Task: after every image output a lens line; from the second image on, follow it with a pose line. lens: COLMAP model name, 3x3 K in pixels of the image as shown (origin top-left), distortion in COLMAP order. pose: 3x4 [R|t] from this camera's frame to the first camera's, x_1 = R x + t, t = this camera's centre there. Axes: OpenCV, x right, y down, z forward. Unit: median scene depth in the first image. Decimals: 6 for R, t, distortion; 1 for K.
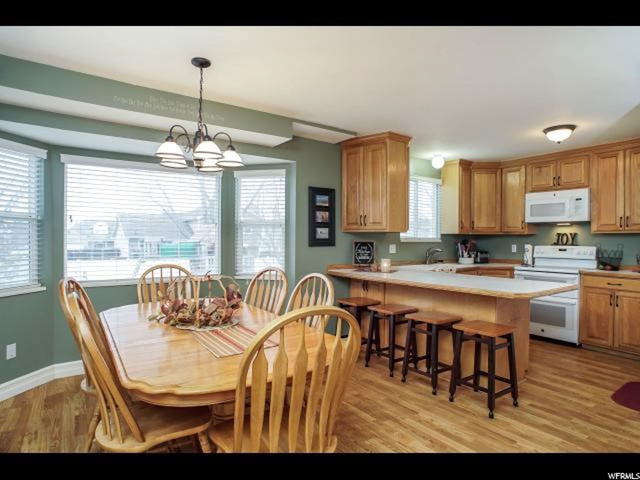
lens RADIAL K [[370.5, 0, 320.0], [0, 370.5, 240.0], [0, 0, 1]] dist [-0.094594, 0.068208]
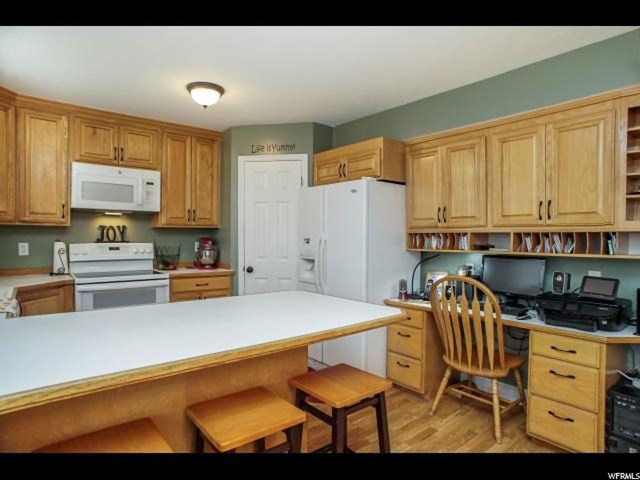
lens RADIAL K [[370.5, 0, 320.0], [0, 370.5, 240.0], [0, 0, 1]] dist [-0.094594, 0.068208]
pose [[-0.063355, -0.018614, 0.997817, -0.092890], [-0.005092, 0.999819, 0.018328, -0.005934], [-0.997978, -0.003920, -0.063438, 0.643730]]
